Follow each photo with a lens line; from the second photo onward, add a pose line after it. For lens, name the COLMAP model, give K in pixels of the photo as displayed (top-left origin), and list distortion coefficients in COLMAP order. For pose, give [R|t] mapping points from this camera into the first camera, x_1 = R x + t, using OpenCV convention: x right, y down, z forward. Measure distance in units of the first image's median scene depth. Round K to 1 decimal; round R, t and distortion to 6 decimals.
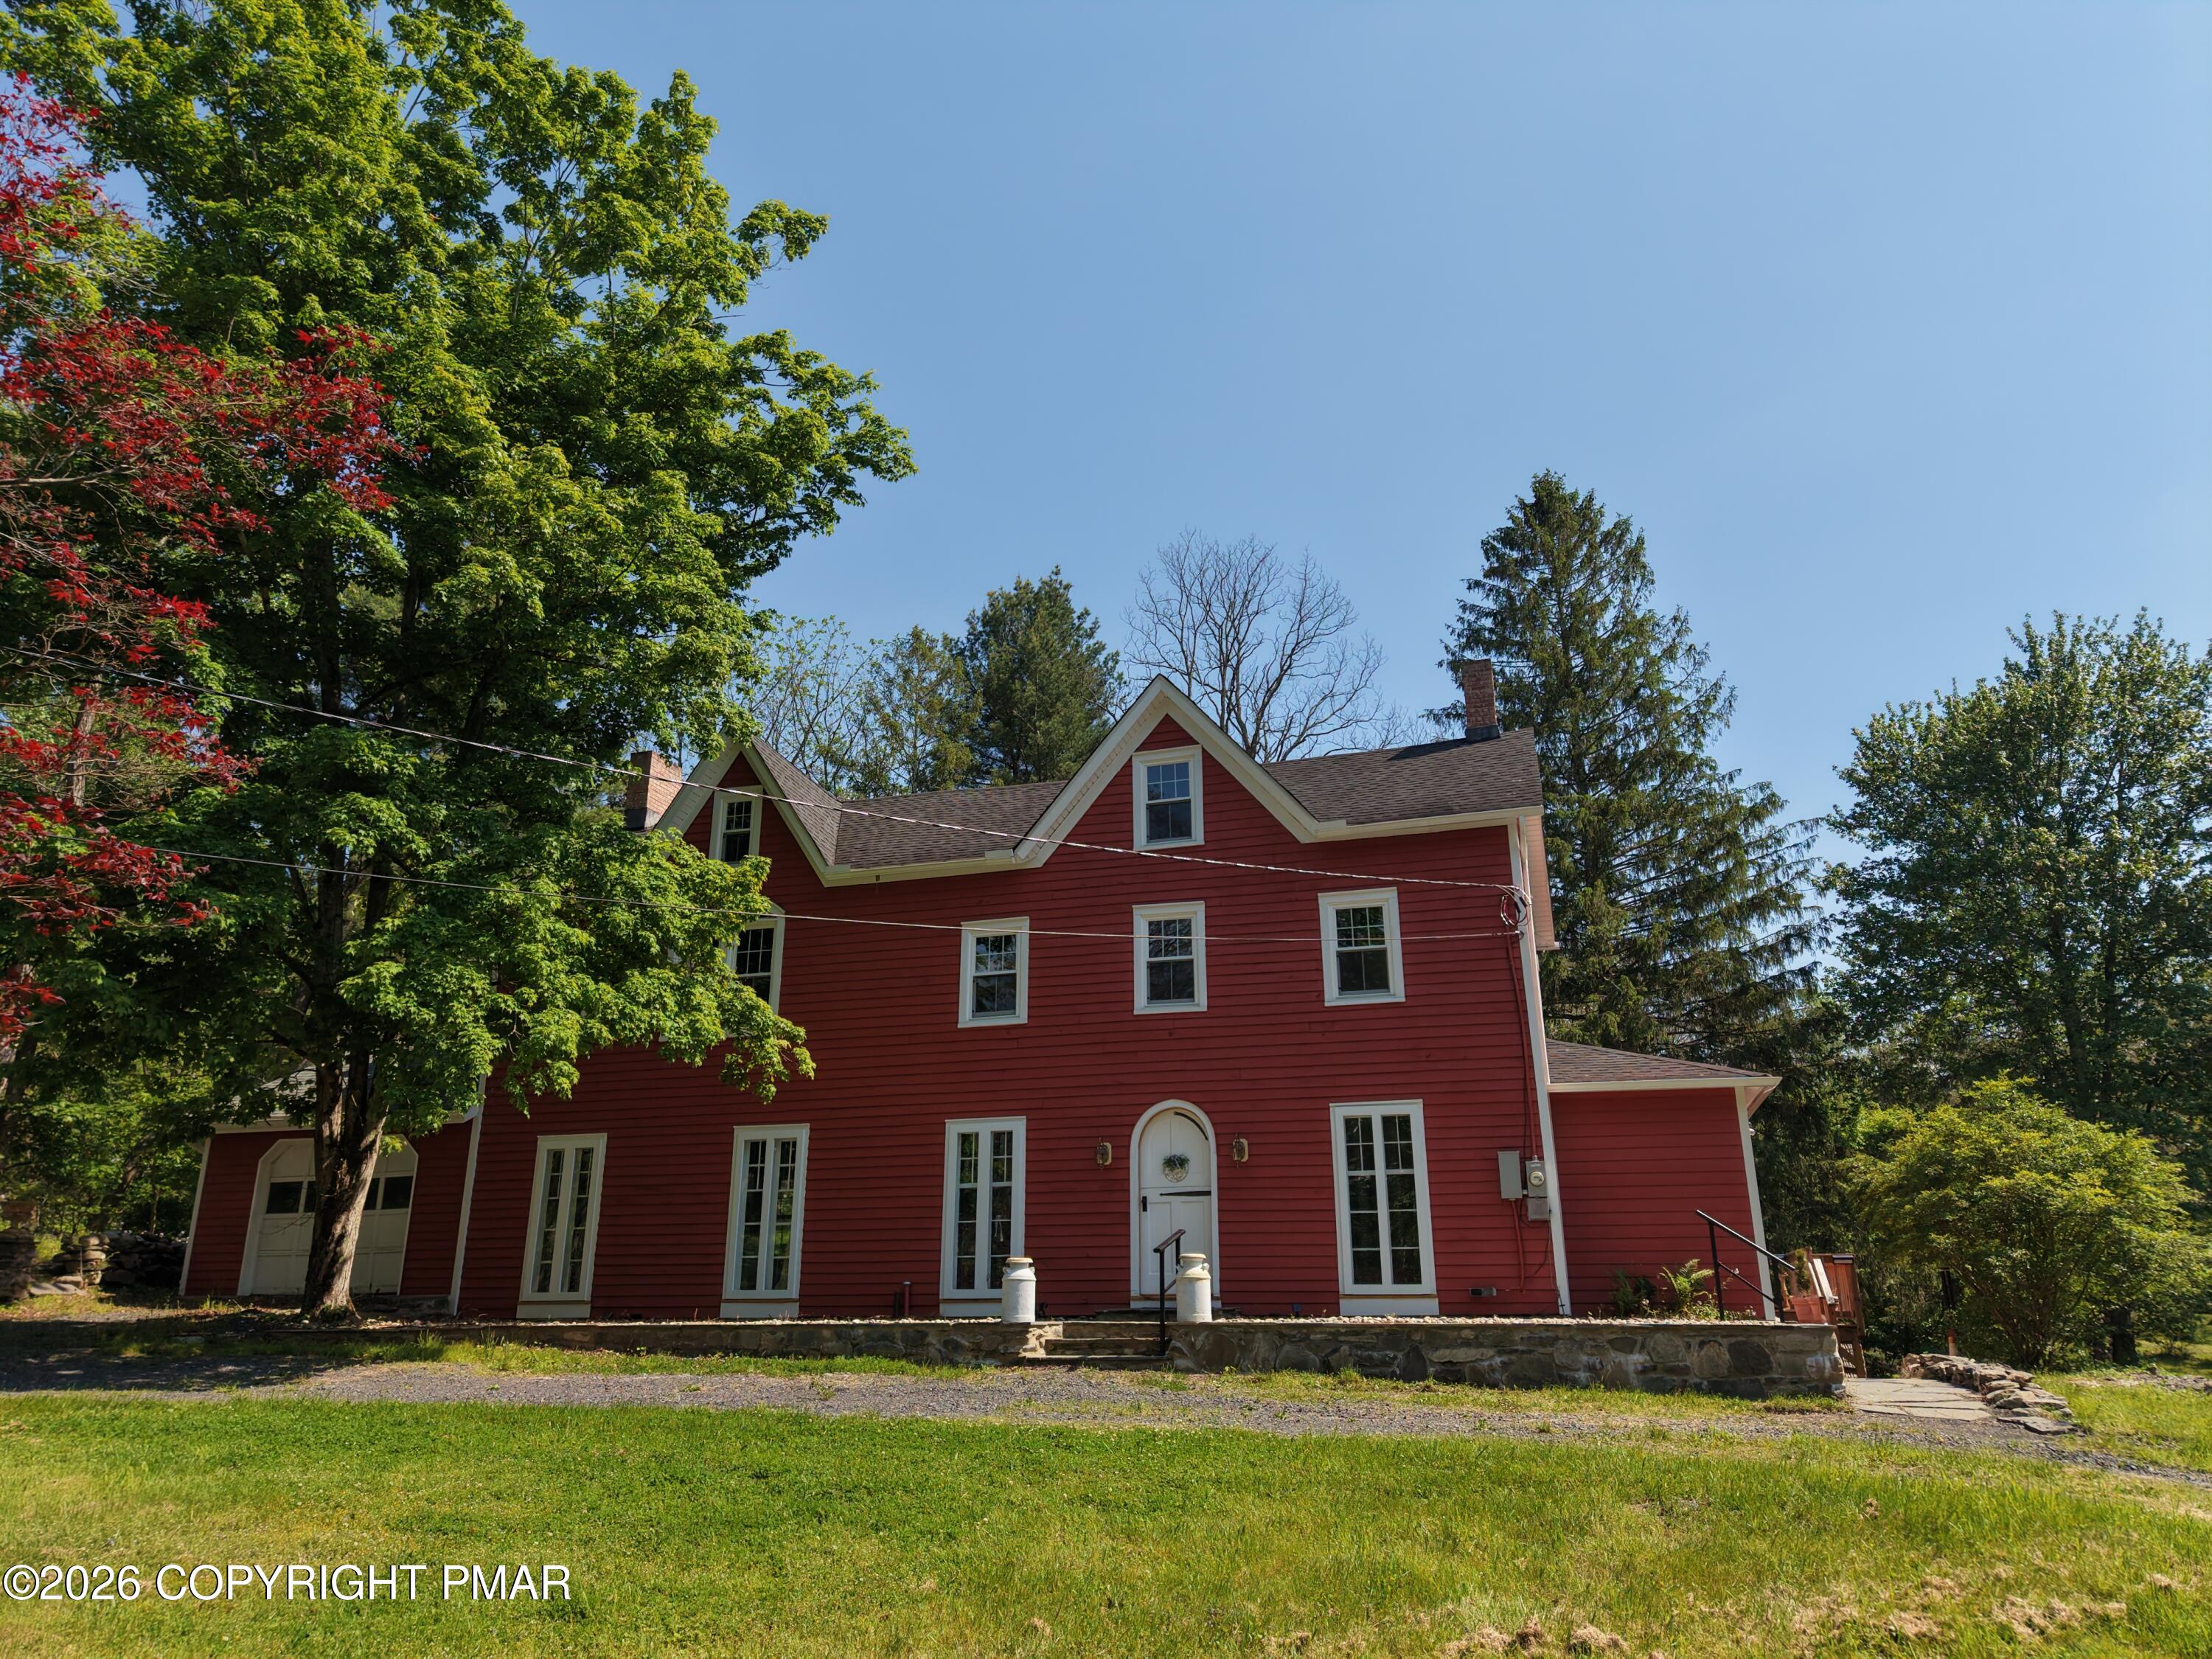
lens RADIAL K [[1526.1, 0, 1098.6], [0, 1526.1, 828.9], [0, 0, 1]] dist [0.051684, -0.002765]
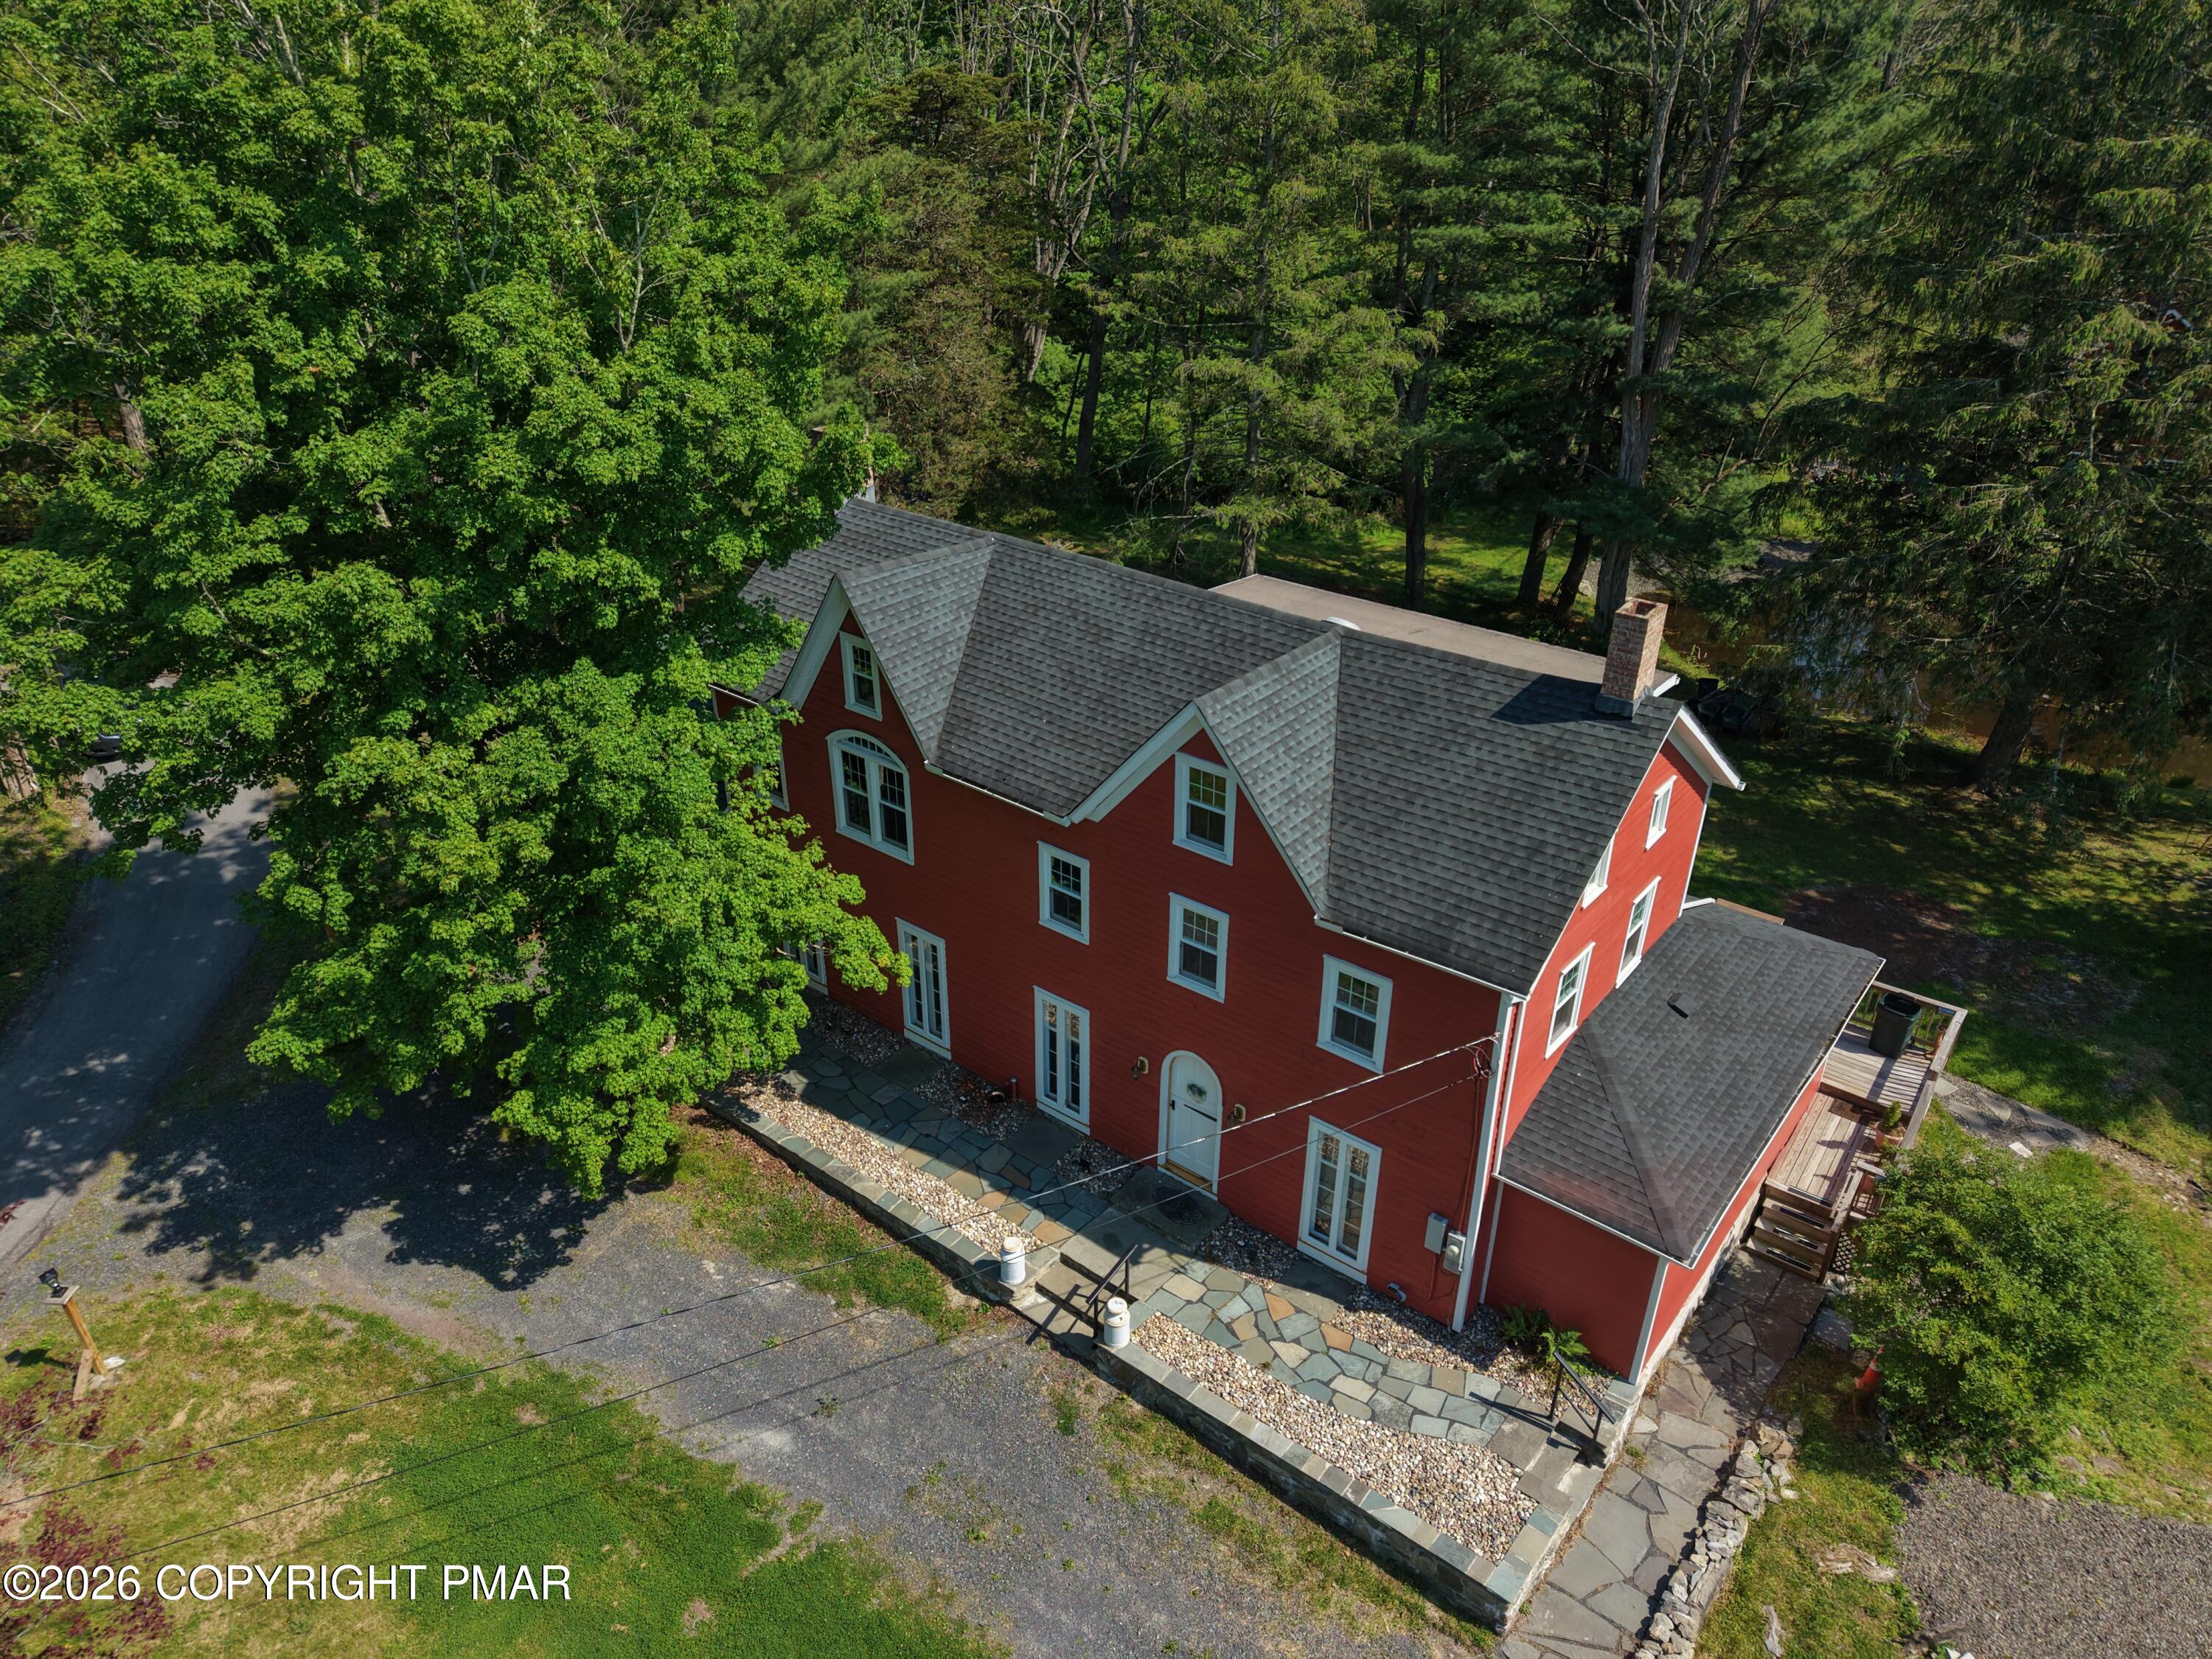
lens RADIAL K [[1485.0, 0, 1095.1], [0, 1485.0, 826.4], [0, 0, 1]] dist [0.002054, -0.002486]
pose [[0.923372, 0.187502, -0.335002, 0.313593], [0.119020, 0.689806, 0.714144, -0.727680], [0.364990, -0.699293, 0.614631, 0.396023]]
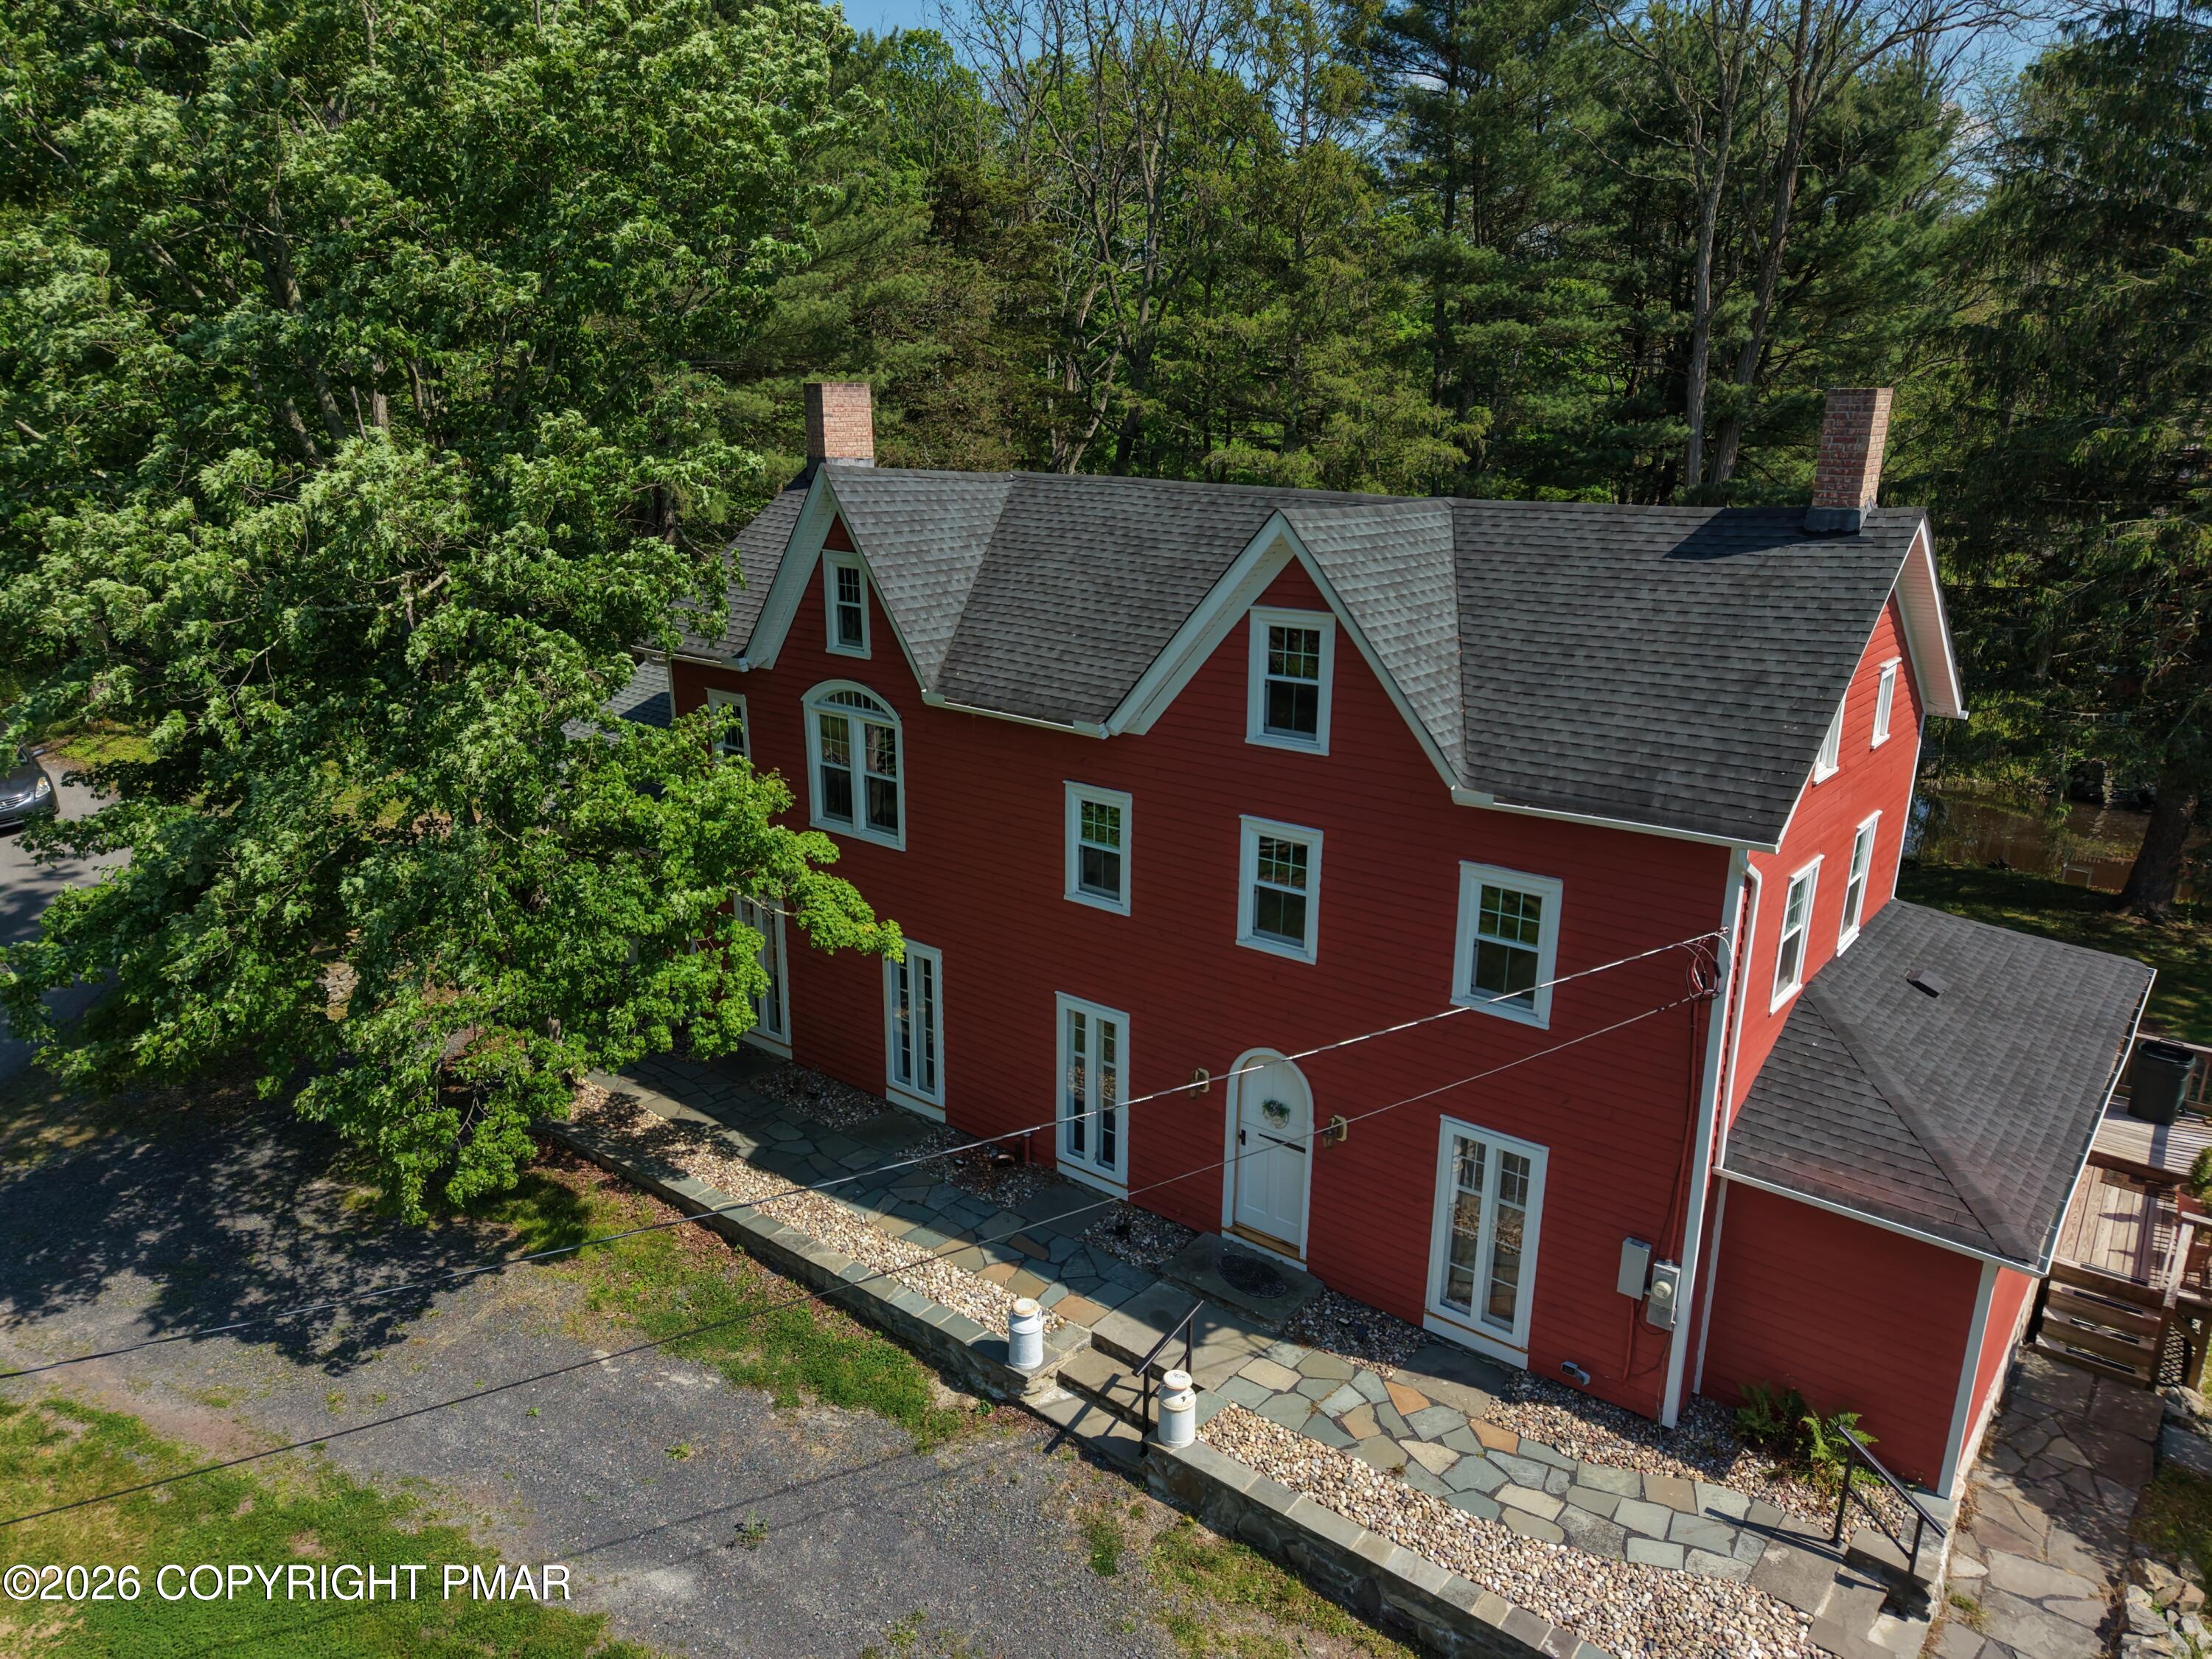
lens RADIAL K [[1485.0, 0, 1095.1], [0, 1485.0, 826.4], [0, 0, 1]] dist [0.002054, -0.002486]
pose [[0.922259, 0.116281, -0.368670, 0.241556], [0.116246, 0.826126, 0.551365, -0.384431], [0.368680, -0.551358, 0.748384, 0.401216]]
